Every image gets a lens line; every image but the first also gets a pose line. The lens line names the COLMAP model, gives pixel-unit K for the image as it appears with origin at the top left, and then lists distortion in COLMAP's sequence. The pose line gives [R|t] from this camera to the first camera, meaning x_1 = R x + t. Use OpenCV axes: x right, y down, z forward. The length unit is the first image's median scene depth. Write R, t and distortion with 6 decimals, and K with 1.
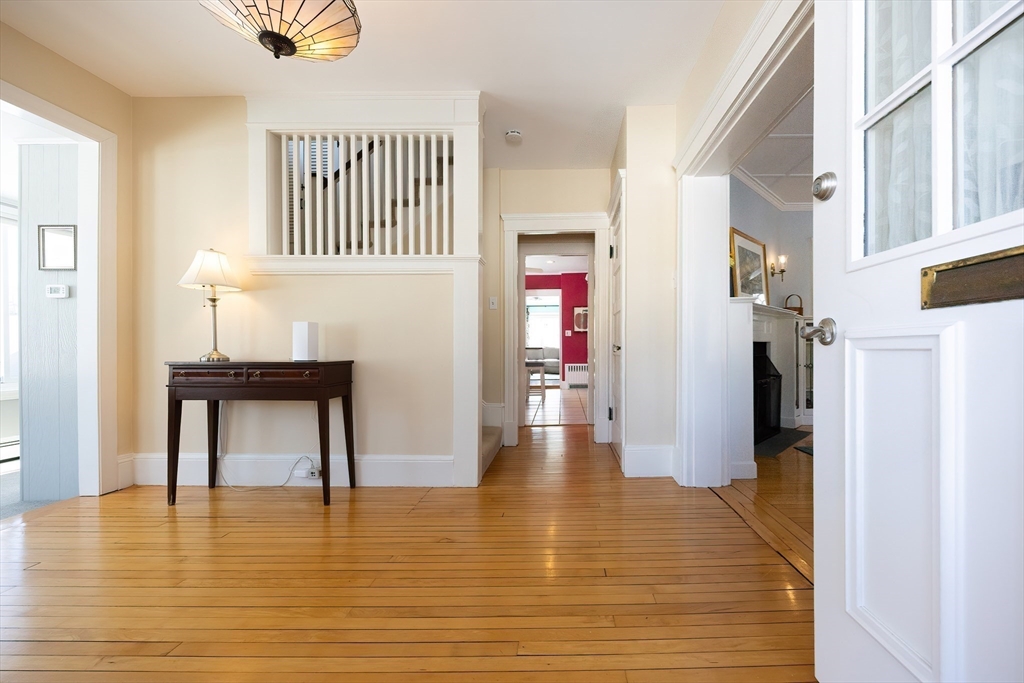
lens RADIAL K [[410.4, 0, 563.3], [0, 410.4, 346.4], [0, 0, 1]] dist [0.000614, 0.000078]
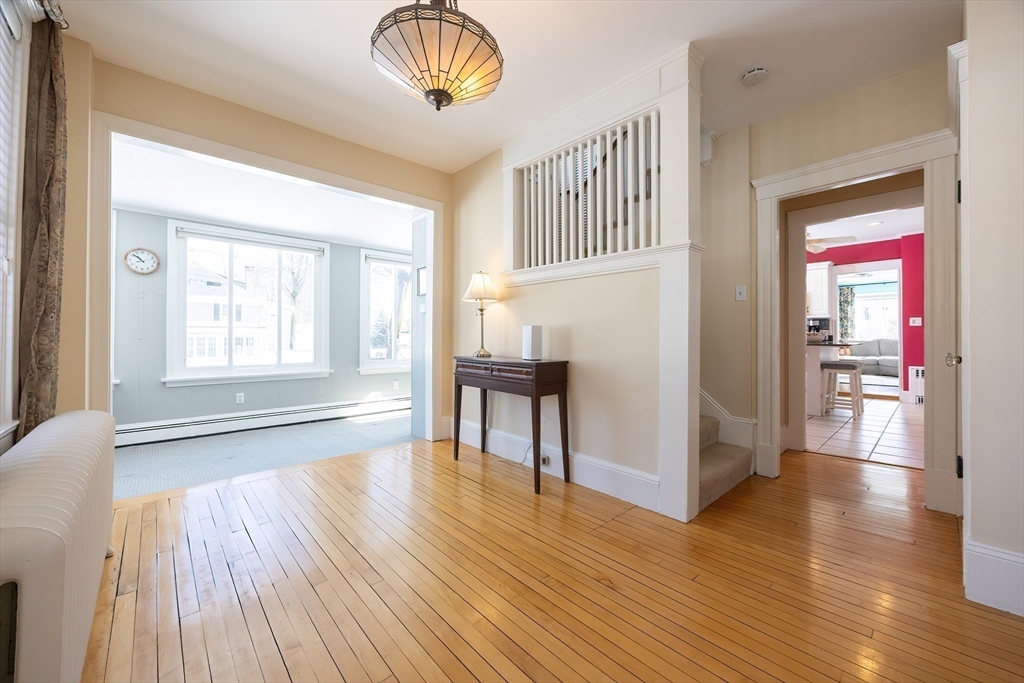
lens RADIAL K [[393.8, 0, 512.8], [0, 393.8, 330.0], [0, 0, 1]] dist [-0.001542, -0.000098]
pose [[0.678093, -0.005422, -0.734956, 0.137025], [-0.002598, 0.999949, -0.009775, -0.034918], [0.734971, 0.008538, 0.678044, 0.208990]]
